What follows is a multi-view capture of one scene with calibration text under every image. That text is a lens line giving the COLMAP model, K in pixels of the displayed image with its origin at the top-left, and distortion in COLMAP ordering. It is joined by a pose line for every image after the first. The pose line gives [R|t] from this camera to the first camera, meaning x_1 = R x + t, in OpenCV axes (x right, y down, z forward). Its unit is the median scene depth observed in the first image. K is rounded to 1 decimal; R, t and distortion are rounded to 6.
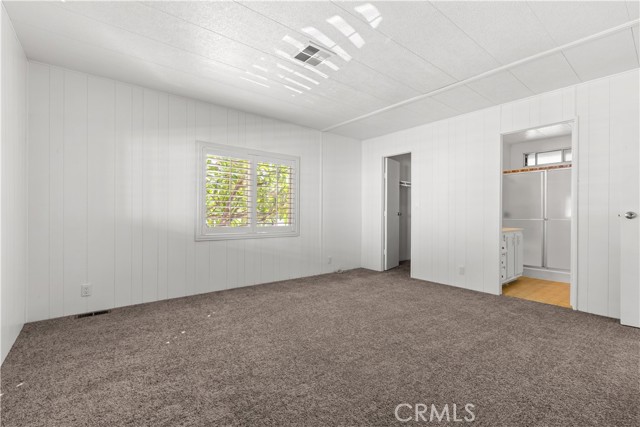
lens RADIAL K [[291.1, 0, 320.0], [0, 291.1, 213.5], [0, 0, 1]] dist [-0.000359, 0.000039]
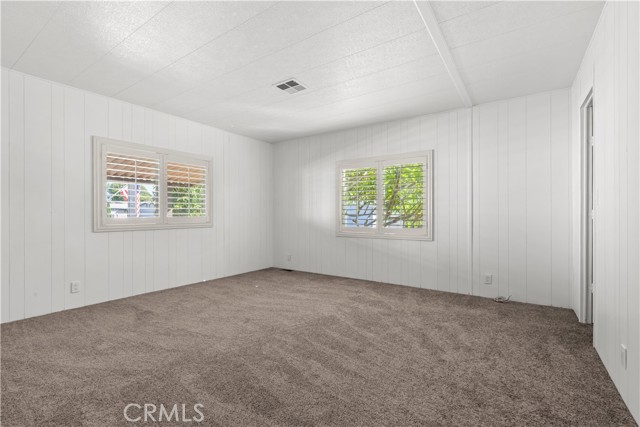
lens RADIAL K [[291.1, 0, 320.0], [0, 291.1, 213.5], [0, 0, 1]] dist [-0.000359, 0.000039]
pose [[0.277955, -0.006506, -0.960572, 0.708560], [0.007558, 0.999961, -0.004586, -0.003560], [0.960564, -0.005986, 0.277993, 0.464274]]
